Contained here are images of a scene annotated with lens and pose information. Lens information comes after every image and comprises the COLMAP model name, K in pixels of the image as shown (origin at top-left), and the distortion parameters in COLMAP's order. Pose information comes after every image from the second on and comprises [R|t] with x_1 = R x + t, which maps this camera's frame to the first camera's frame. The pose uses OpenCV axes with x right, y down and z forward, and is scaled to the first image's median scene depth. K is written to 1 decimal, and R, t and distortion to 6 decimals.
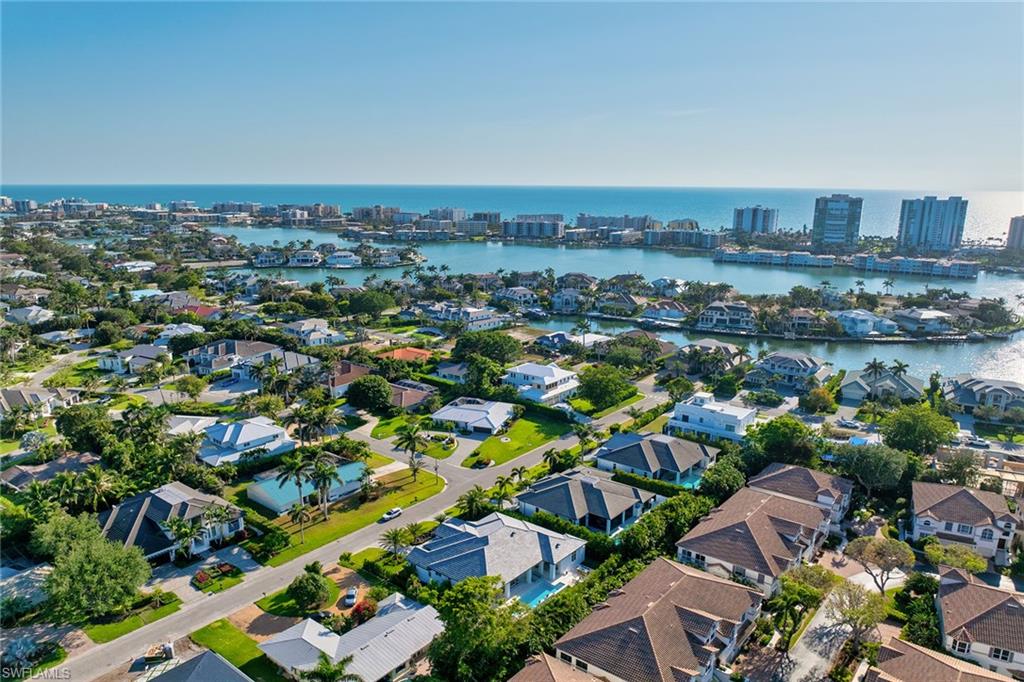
lens RADIAL K [[719.8, 0, 512.0], [0, 719.8, 341.0], [0, 0, 1]] dist [-0.028490, 0.001394]
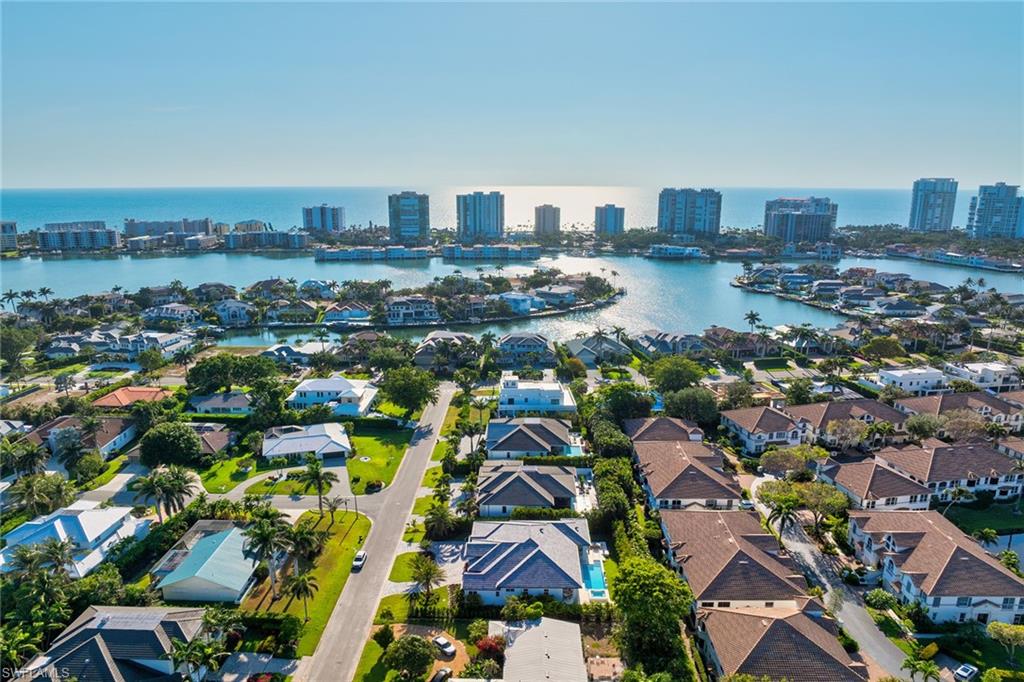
lens RADIAL K [[719.8, 0, 512.0], [0, 719.8, 341.0], [0, 0, 1]] dist [-0.028490, 0.001394]
pose [[0.798309, -0.134495, 0.587038, -0.207014], [0.133564, 0.990010, 0.045185, -0.017175], [-0.587250, 0.042335, 0.808297, 0.065337]]
